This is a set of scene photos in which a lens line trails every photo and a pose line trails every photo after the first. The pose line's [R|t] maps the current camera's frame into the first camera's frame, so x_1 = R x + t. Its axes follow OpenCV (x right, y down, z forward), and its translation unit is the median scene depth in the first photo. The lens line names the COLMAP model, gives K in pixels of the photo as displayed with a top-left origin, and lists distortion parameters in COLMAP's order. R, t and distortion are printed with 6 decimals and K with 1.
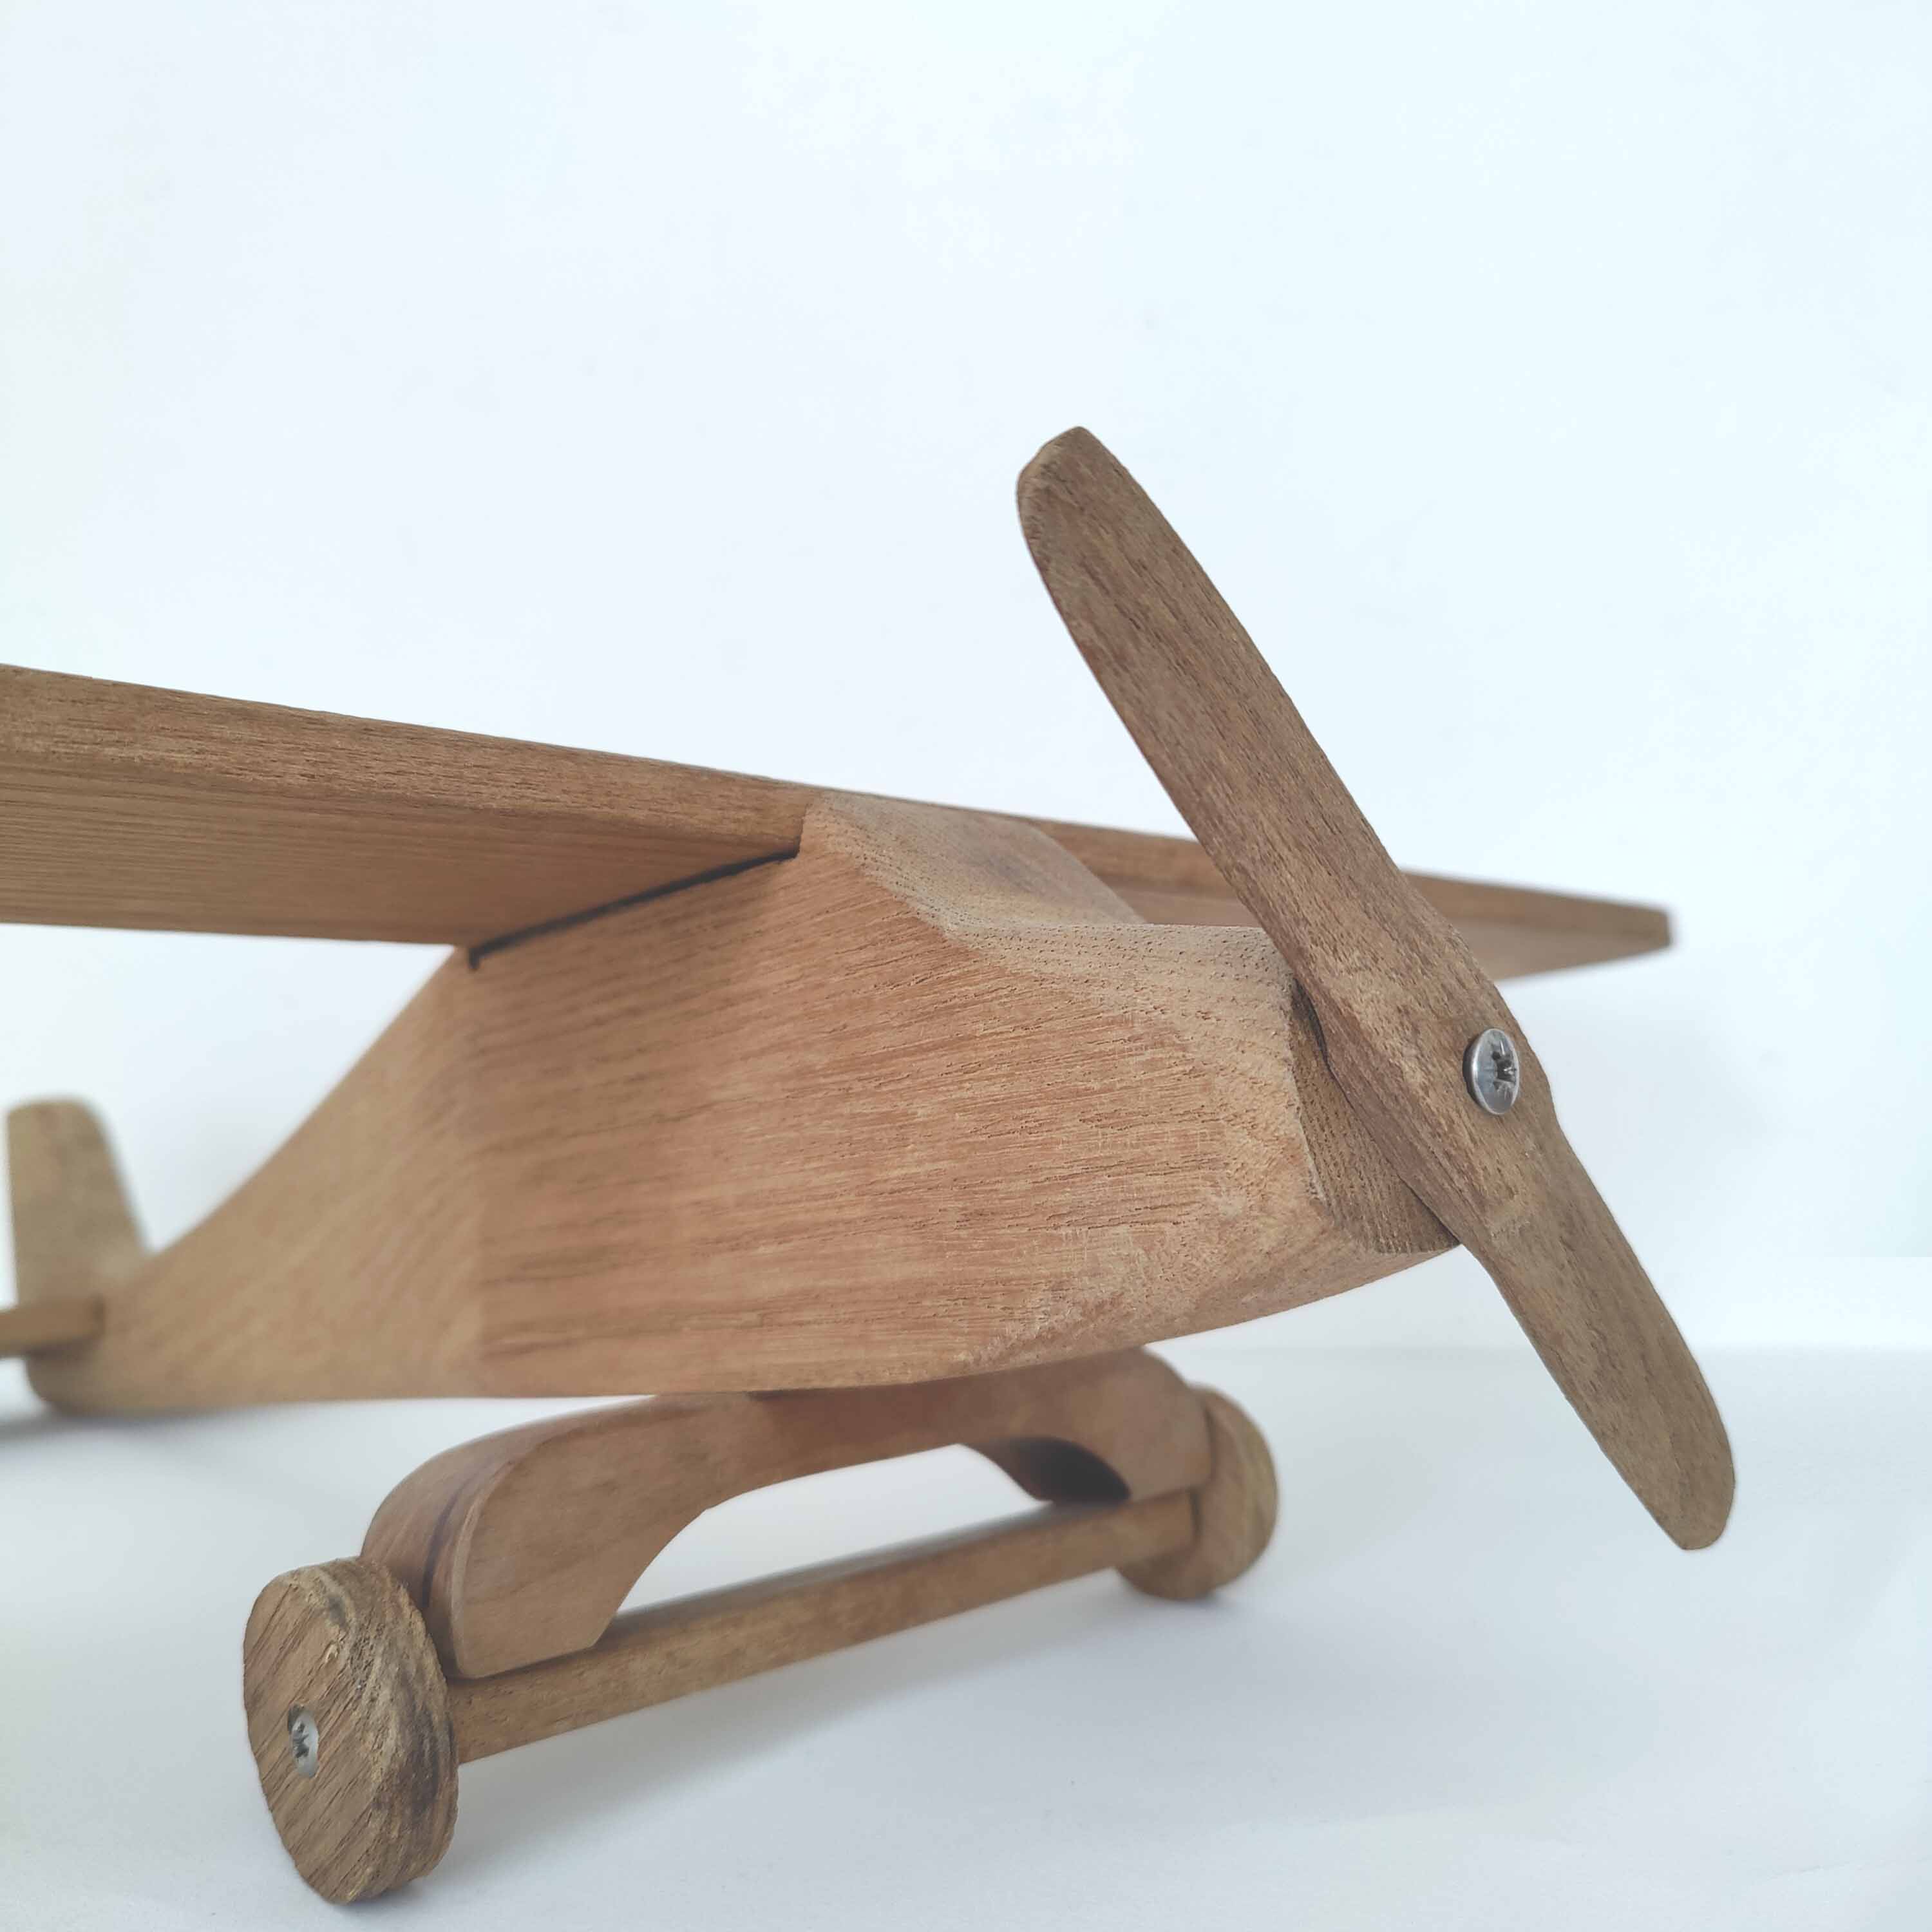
lens RADIAL K [[1953.5, 0, 966.0], [0, 1953.5, 966.0], [0, 0, 1]] dist [-0.088663, 0.089688]
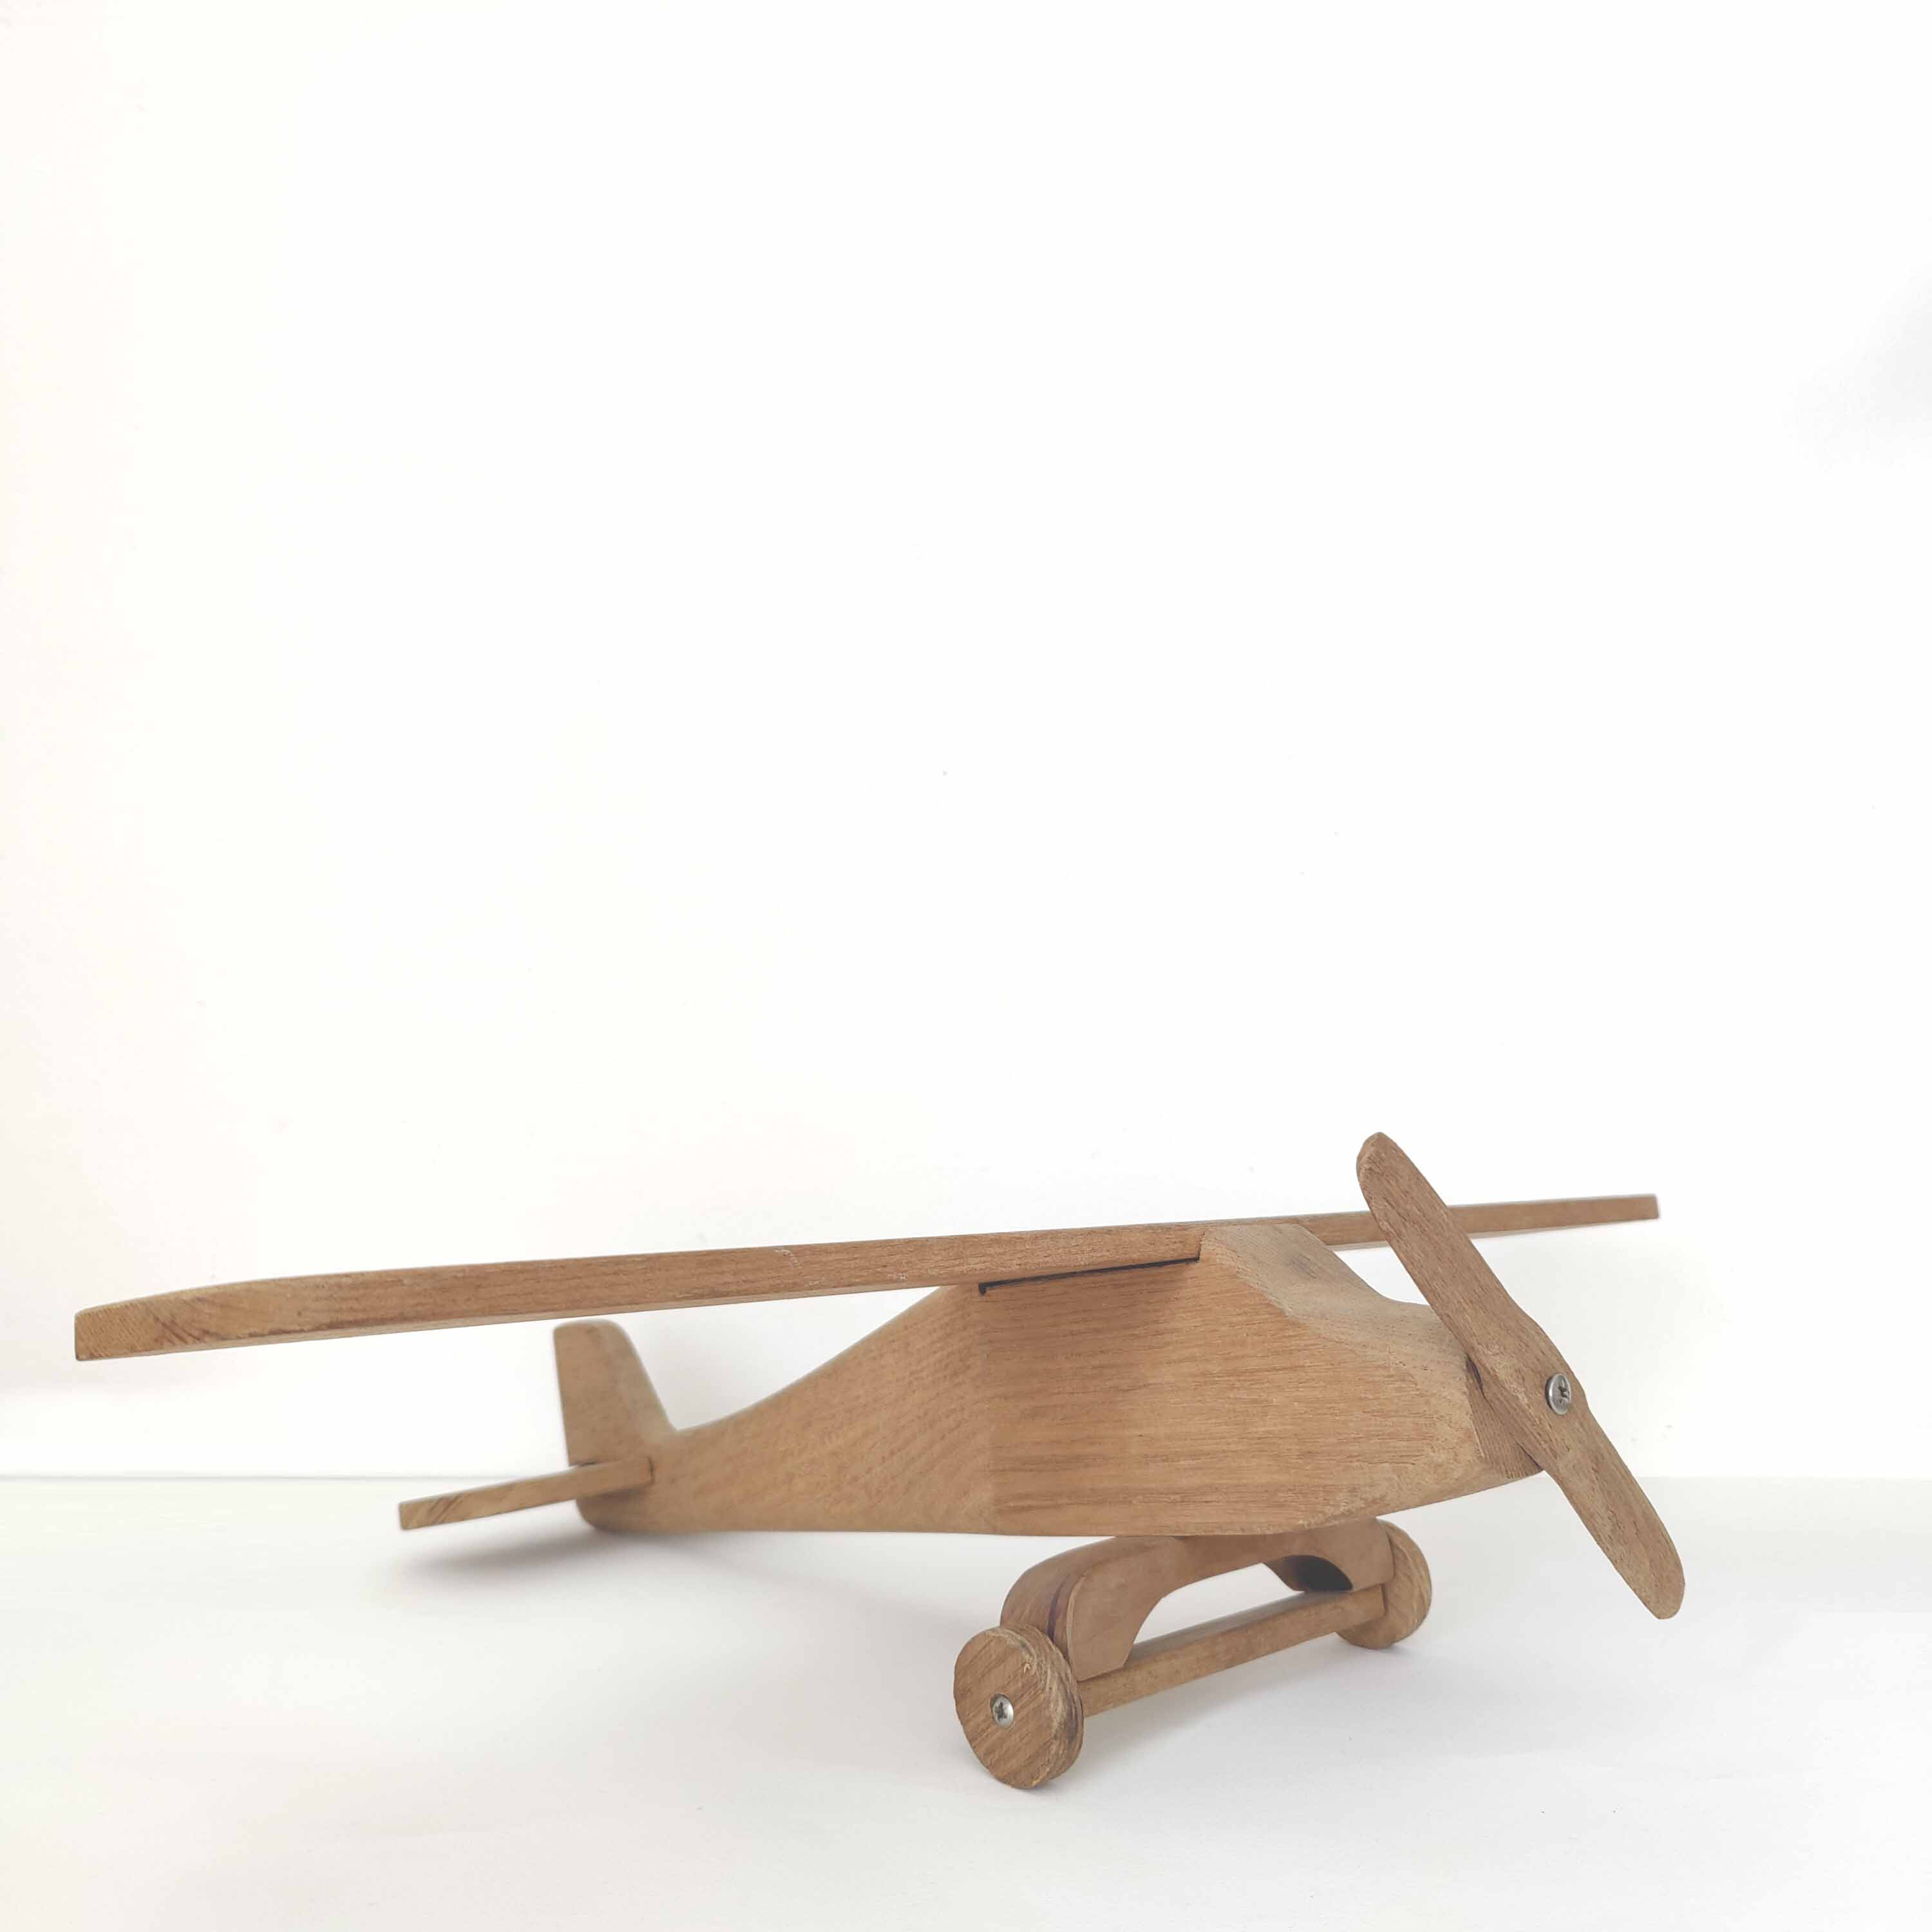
lens RADIAL K [[1920.4, 0, 934.4], [0, 1920.4, 955.9], [0, 0, 1]] dist [-0.018318, -0.008500]
pose [[0.999551, -0.009338, -0.028488, -0.327928], [0.008059, 0.998968, -0.044701, -0.312836], [0.028876, 0.044452, 0.998594, -1.072582]]
